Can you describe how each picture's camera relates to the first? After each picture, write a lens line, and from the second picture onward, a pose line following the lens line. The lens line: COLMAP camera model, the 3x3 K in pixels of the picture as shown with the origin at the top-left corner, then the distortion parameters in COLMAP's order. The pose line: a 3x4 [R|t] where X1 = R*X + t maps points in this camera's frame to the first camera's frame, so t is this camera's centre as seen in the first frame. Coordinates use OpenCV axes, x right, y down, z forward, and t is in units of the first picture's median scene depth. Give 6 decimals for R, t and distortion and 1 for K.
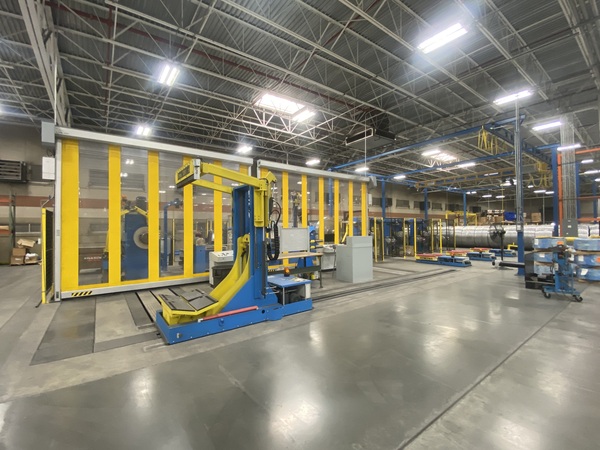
lens RADIAL K [[269.6, 0, 299.1], [0, 269.6, 225.5], [0, 0, 1]] dist [-0.014475, -0.000787]
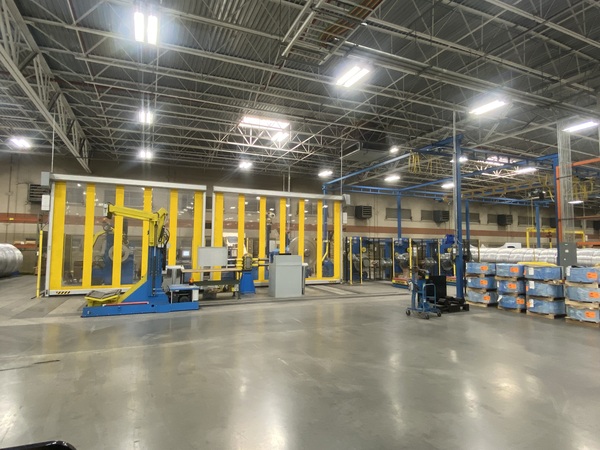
lens RADIAL K [[346.4, 0, 299.7], [0, 346.4, 225.0], [0, 0, 1]] dist [0.003525, -0.000831]
pose [[0.975591, 0.004390, -0.219553, 0.652301], [-0.015218, 0.998748, -0.047652, -0.021783], [0.219069, 0.049830, 0.974436, -0.418297]]
